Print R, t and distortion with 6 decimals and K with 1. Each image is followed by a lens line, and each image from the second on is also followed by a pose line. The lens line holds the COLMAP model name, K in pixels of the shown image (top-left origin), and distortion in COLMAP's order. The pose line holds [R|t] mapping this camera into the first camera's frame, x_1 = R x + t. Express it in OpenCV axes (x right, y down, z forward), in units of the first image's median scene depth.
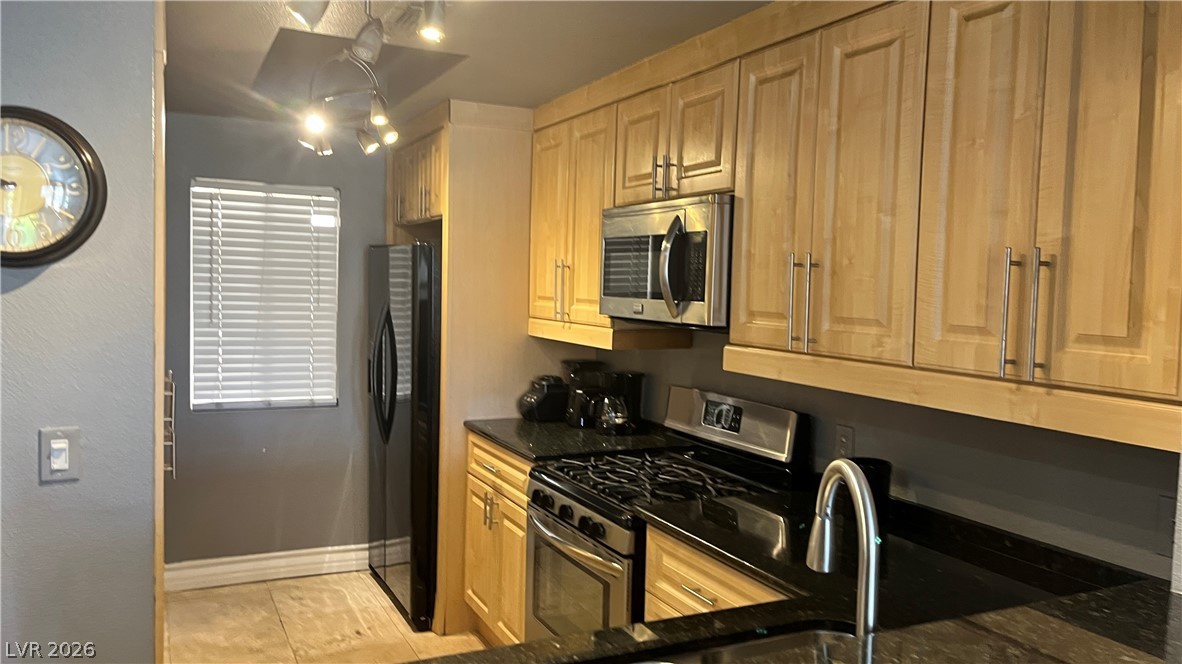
lens RADIAL K [[907.7, 0, 589.0], [0, 907.7, 334.3], [0, 0, 1]] dist [0.060213, -0.076787]
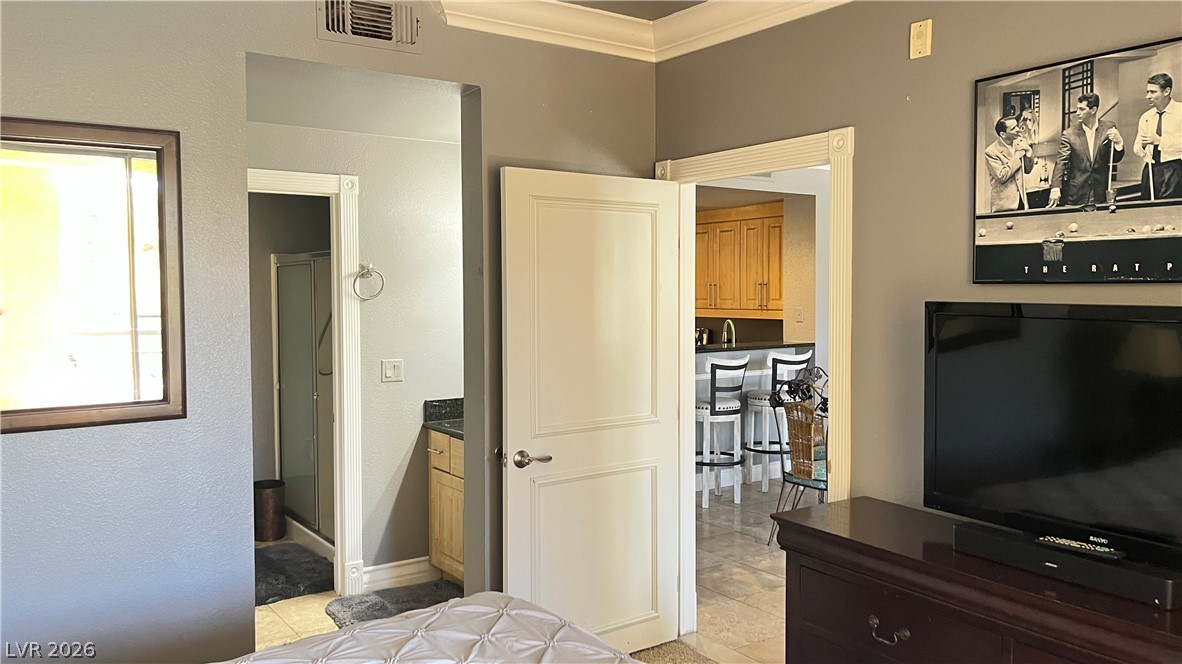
lens RADIAL K [[907.7, 0, 590.9], [0, 907.7, 329.6], [0, 0, 1]] dist [0.060213, -0.076787]
pose [[0.985752, -0.038303, 0.163784, -1.046911], [0.040807, 0.999096, -0.011945, 0.157711], [-0.163179, 0.018459, 0.986424, -3.120593]]
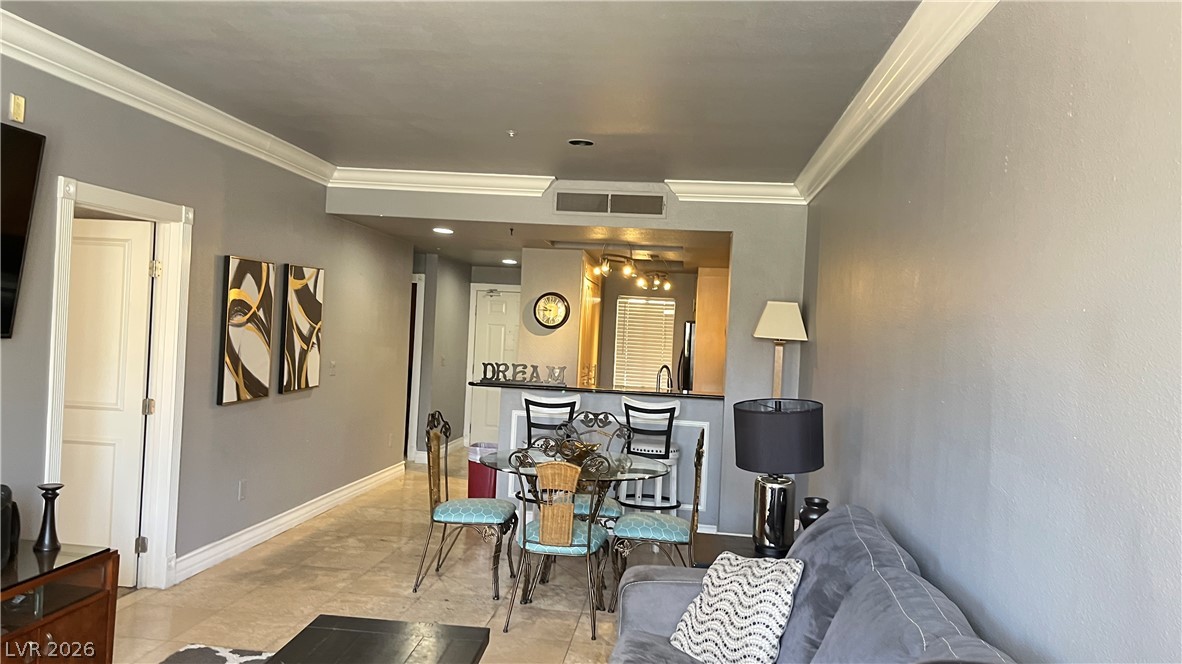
lens RADIAL K [[907.7, 0, 591.3], [0, 907.7, 333.5], [0, 0, 1]] dist [0.060213, -0.076787]
pose [[0.849669, 0.030546, -0.526432, 1.924454], [-0.068932, 0.996188, -0.053455, 0.172105], [0.522792, 0.081707, 0.848535, -2.704826]]
